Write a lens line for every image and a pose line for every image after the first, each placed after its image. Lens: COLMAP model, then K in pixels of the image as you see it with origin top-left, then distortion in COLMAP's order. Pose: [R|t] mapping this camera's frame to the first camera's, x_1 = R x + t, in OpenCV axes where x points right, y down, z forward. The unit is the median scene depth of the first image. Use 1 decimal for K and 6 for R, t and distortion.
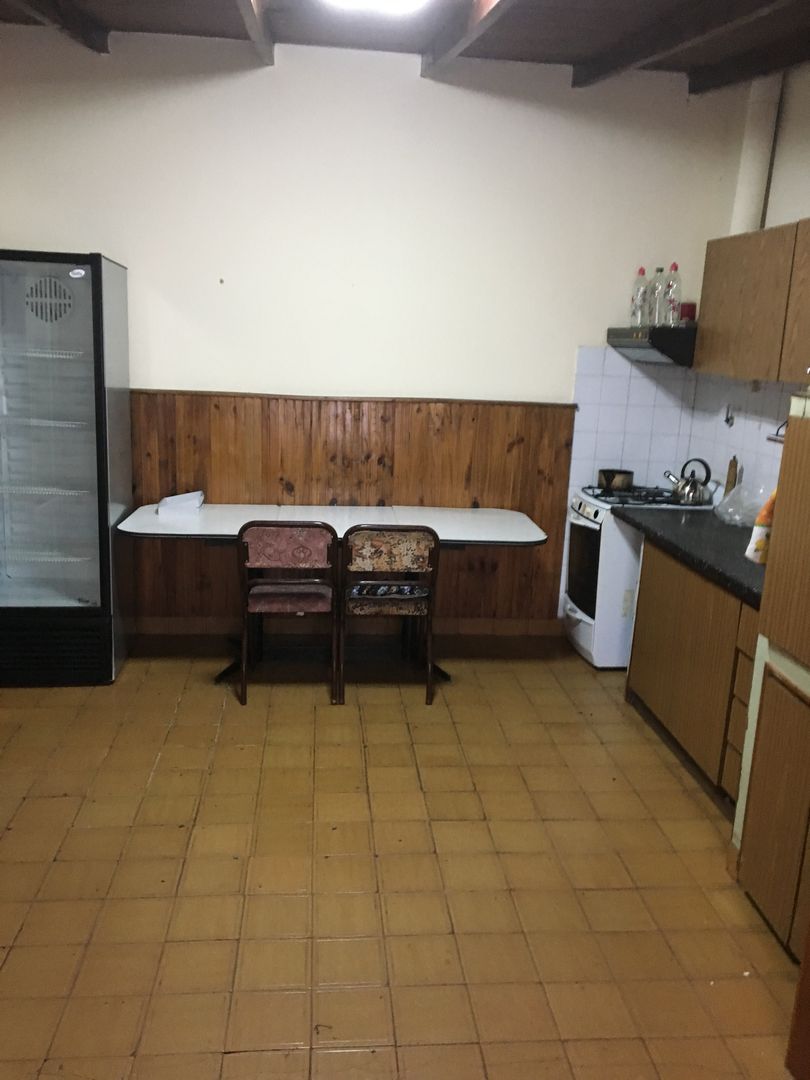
lens RADIAL K [[915.0, 0, 415.3], [0, 915.0, 538.0], [0, 0, 1]] dist [0.131312, -0.177805]
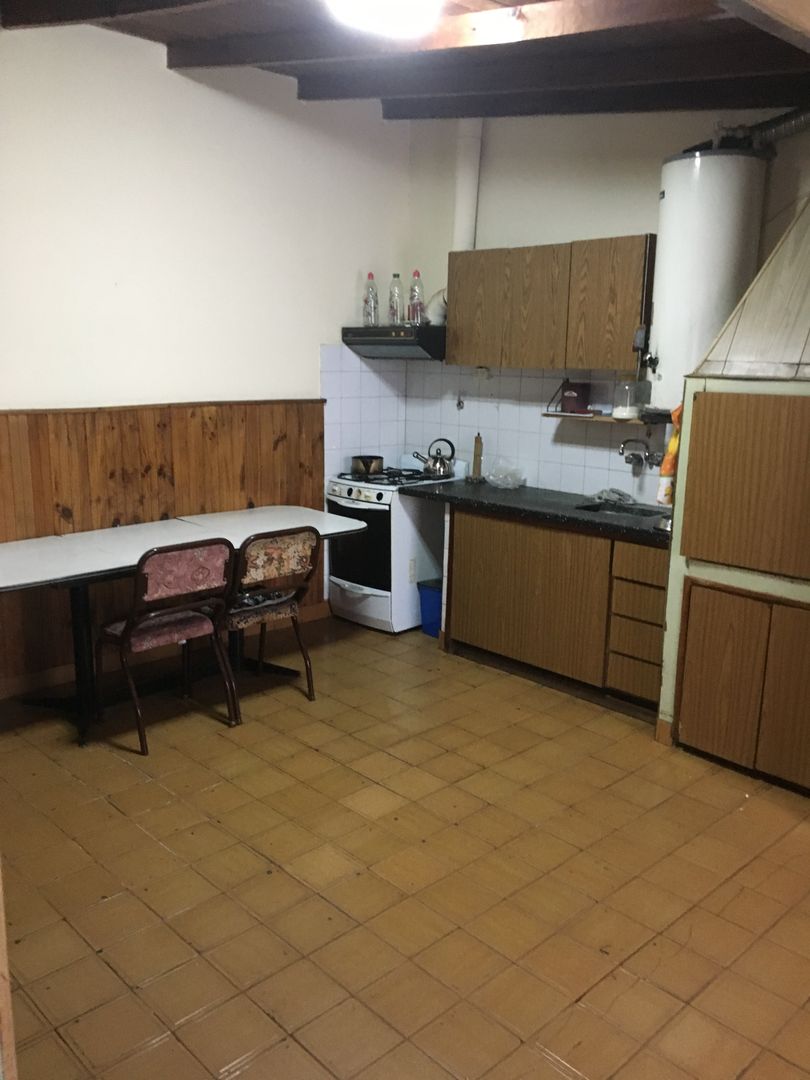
lens RADIAL K [[909.4, 0, 405.0], [0, 909.4, 540.0], [0, 0, 1]] dist [0.133518, -0.181197]
pose [[0.783648, -0.160308, 0.600165, -0.442419], [0.152860, 0.986185, 0.063825, -0.039441], [-0.602105, 0.041725, 0.797326, 0.111260]]
